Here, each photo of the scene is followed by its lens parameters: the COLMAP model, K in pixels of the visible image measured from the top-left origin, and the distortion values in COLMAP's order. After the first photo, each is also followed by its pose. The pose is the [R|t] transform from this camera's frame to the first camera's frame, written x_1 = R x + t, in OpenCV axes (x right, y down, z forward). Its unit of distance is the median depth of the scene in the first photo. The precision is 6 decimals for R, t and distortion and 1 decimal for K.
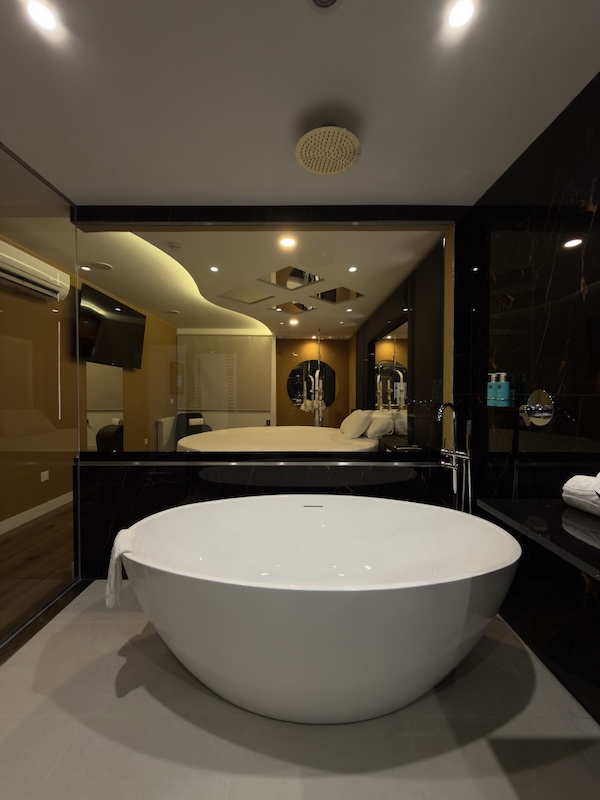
lens RADIAL K [[318.4, 0, 299.3], [0, 318.4, 400.7], [0, 0, 1]] dist [-0.000856, 0.000604]
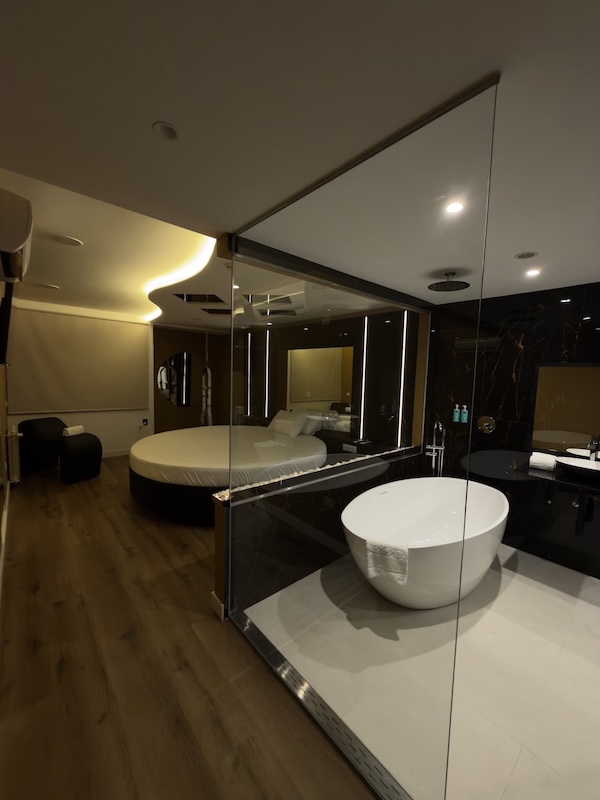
lens RADIAL K [[318.4, 0, 300.3], [0, 318.4, 400.0], [0, 0, 1]] dist [-0.000856, 0.000604]
pose [[0.750924, -0.031079, 0.659657, -1.045733], [-0.016571, 0.997691, 0.065869, -0.170829], [-0.660180, -0.060393, 0.748675, 0.131565]]
